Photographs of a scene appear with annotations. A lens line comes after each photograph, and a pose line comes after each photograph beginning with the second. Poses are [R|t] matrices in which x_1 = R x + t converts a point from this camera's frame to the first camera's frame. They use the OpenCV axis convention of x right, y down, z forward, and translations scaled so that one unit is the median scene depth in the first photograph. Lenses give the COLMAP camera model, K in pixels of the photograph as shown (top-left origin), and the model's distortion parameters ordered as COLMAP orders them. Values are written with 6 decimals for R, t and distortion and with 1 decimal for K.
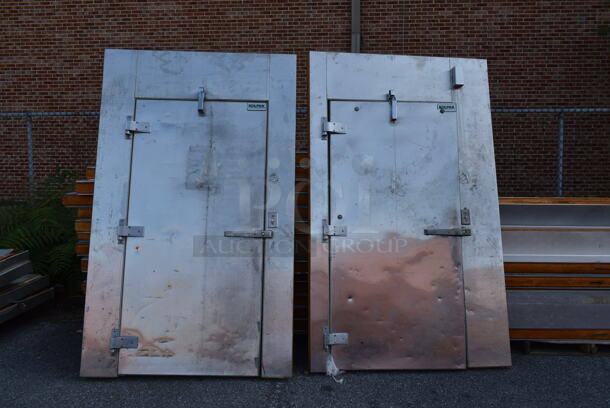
lens RADIAL K [[469.9, 0, 303.3], [0, 469.9, 200.6], [0, 0, 1]] dist [-0.014749, -0.001270]
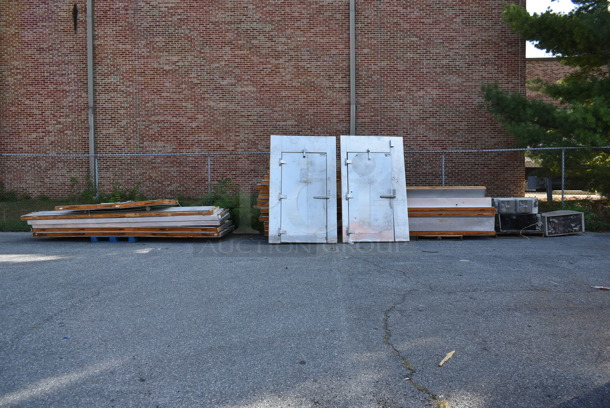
lens RADIAL K [[469.9, 0, 306.3], [0, 469.9, 206.5], [0, 0, 1]] dist [-0.014749, -0.001270]
pose [[0.999689, -0.007001, 0.023946, -0.271477], [0.007496, 0.999759, -0.020656, 0.179789], [-0.023796, 0.020829, 0.999500, -1.896940]]
